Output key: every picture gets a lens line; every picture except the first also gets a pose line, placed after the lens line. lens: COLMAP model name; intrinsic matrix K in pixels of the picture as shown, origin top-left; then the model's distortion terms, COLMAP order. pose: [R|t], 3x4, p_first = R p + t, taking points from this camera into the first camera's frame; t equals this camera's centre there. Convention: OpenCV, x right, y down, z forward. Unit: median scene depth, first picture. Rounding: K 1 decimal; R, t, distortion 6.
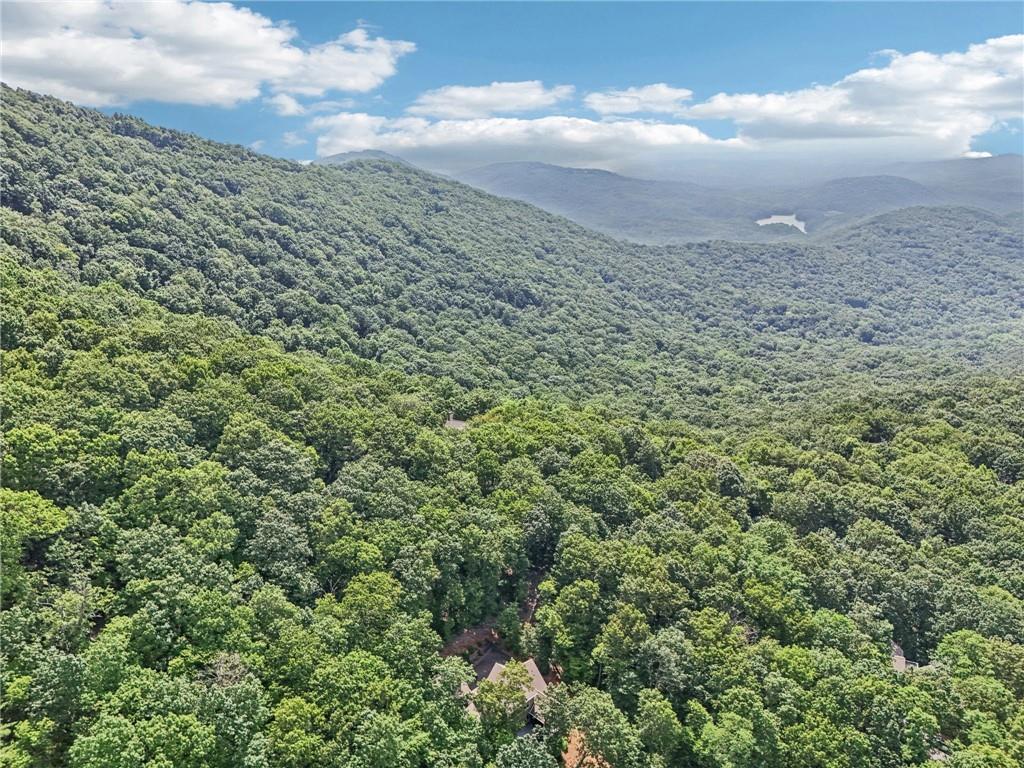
lens RADIAL K [[753.4, 0, 510.3], [0, 753.4, 380.6], [0, 0, 1]] dist [0.065052, -0.062817]
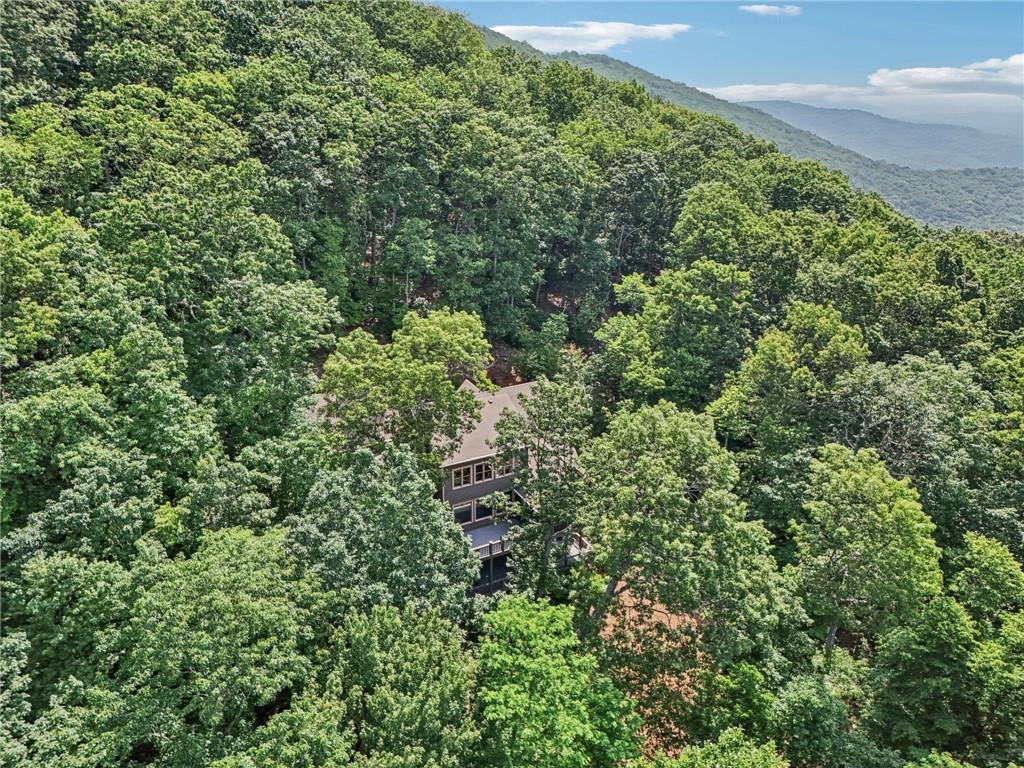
lens RADIAL K [[753.4, 0, 509.0], [0, 753.4, 389.8], [0, 0, 1]] dist [0.065052, -0.062817]
pose [[0.956634, 0.113292, -0.268358, 0.112321], [-0.096961, 0.992579, 0.073390, 0.325505], [0.274681, -0.044187, 0.960520, 0.569553]]
